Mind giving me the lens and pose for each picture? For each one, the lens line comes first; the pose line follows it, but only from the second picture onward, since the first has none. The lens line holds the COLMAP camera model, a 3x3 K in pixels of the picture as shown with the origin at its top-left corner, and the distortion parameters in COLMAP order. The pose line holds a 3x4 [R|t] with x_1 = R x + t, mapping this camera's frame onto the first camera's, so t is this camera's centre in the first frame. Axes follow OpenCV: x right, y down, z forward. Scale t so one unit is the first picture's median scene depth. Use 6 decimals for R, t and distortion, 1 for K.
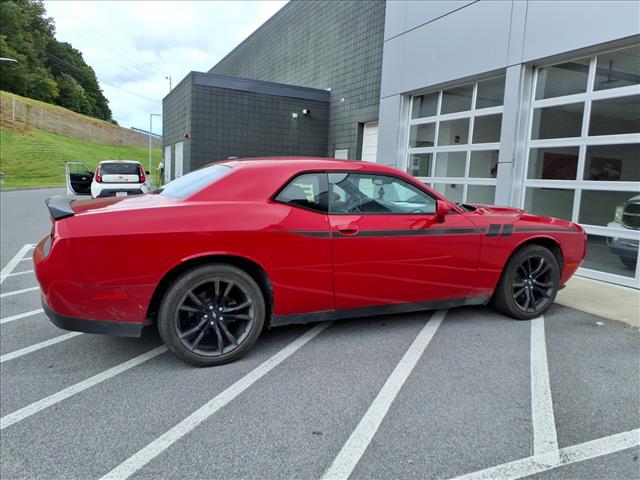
lens RADIAL K [[506.5, 0, 321.3], [0, 506.5, 243.3], [0, 0, 1]] dist [0.059910, -0.076465]
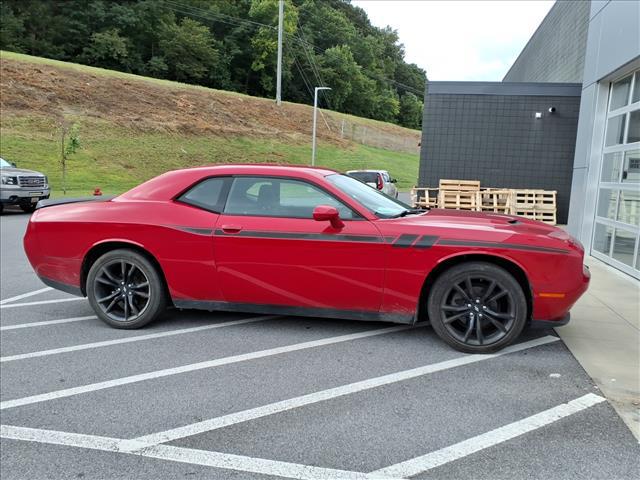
lens RADIAL K [[510.7, 0, 320.5], [0, 510.7, 239.0], [0, 0, 1]] dist [0.048035, -0.077159]
pose [[0.804806, 0.060814, -0.590415, 0.456748], [-0.075358, 0.997157, -0.000013, -0.010282], [0.588735, 0.044503, 0.807100, 0.121270]]
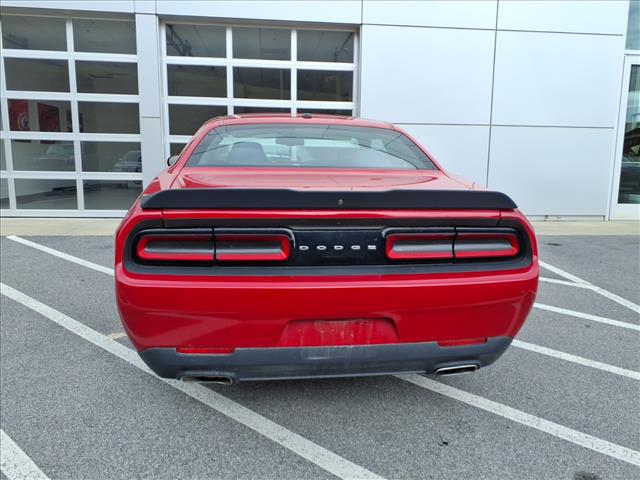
lens RADIAL K [[512.2, 0, 322.1], [0, 512.2, 241.2], [0, 0, 1]] dist [0.019244, -0.012061]
pose [[0.303941, -0.198694, 0.931741, -0.547949], [0.115097, 0.978504, 0.171121, -0.066369], [-0.945713, 0.055230, 0.320277, 0.449005]]
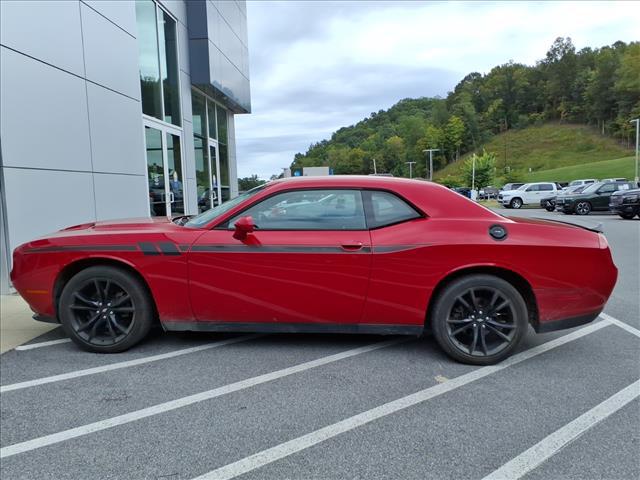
lens RADIAL K [[510.7, 0, 320.5], [0, 510.7, 239.0], [0, 0, 1]] dist [0.048035, -0.077159]
pose [[-0.888373, -0.075371, 0.452893, -0.297823], [0.032313, 0.973723, 0.225431, -0.179562], [-0.457983, 0.214901, -0.862594, 1.254047]]
